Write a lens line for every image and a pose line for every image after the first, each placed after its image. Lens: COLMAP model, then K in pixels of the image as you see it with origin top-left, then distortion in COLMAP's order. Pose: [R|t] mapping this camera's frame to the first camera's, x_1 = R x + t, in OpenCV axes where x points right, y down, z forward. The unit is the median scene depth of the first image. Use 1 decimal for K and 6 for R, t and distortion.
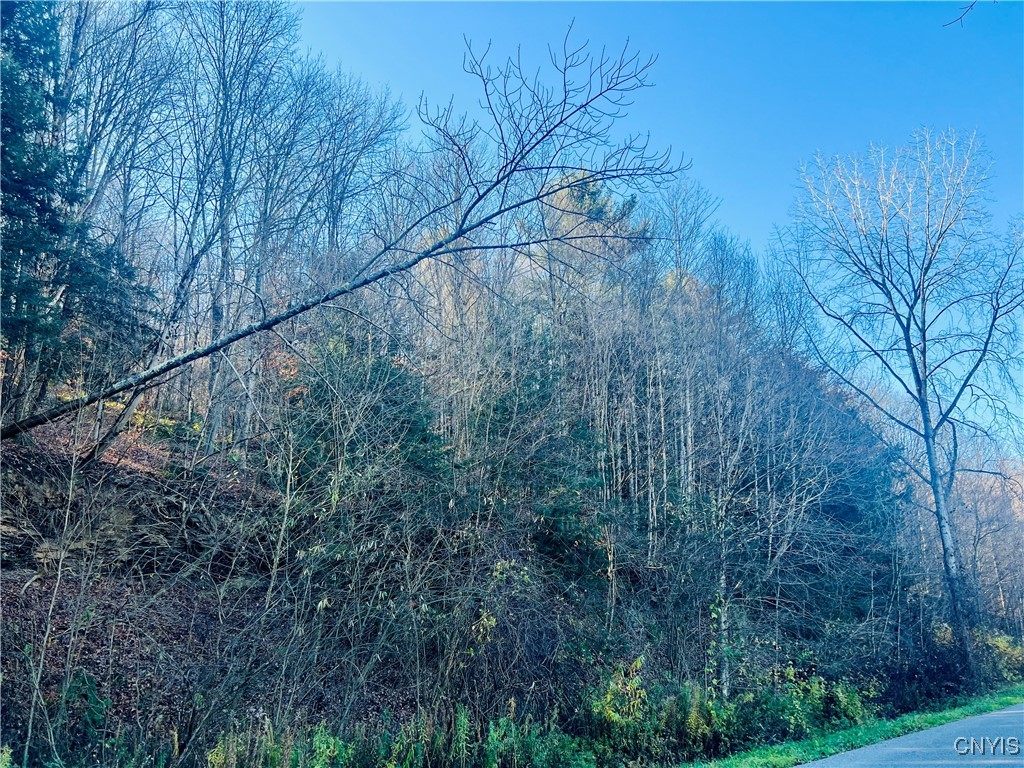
lens RADIAL K [[764.4, 0, 510.6], [0, 764.4, 379.9], [0, 0, 1]] dist [0.063060, -0.068079]
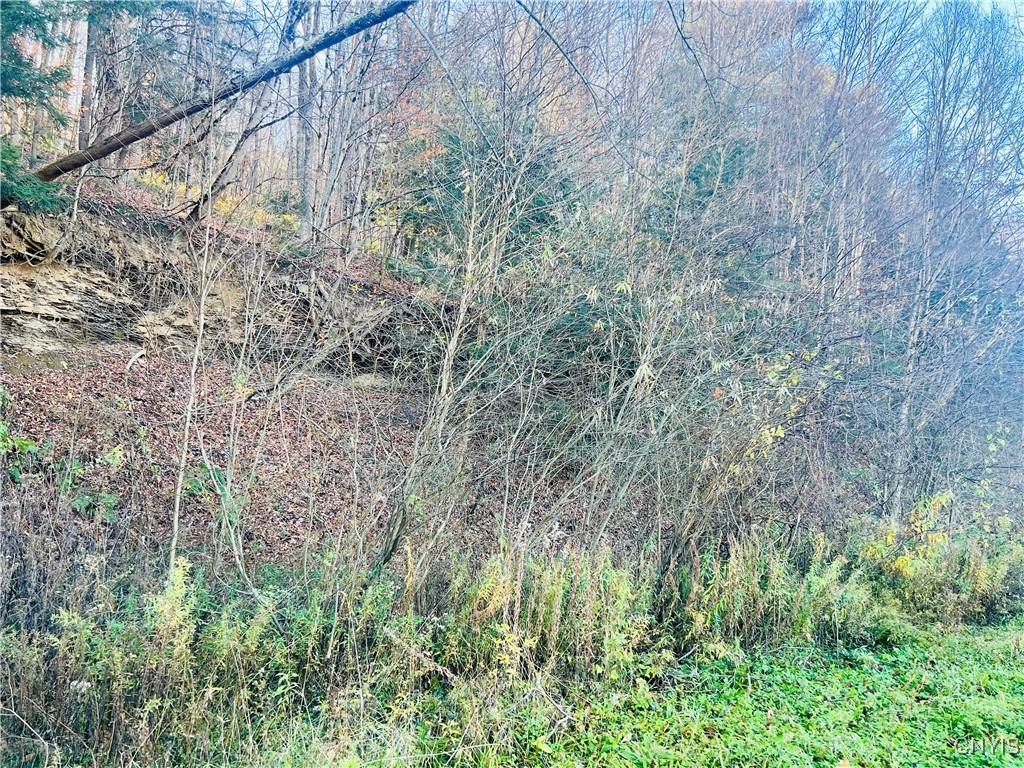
lens RADIAL K [[764.4, 0, 513.8], [0, 764.4, 387.1], [0, 0, 1]] dist [0.063060, -0.068079]
pose [[0.995617, 0.066612, -0.065642, -0.144948], [-0.049562, 0.971051, 0.233672, 0.071249], [0.079307, -0.229395, 0.970097, 0.199042]]
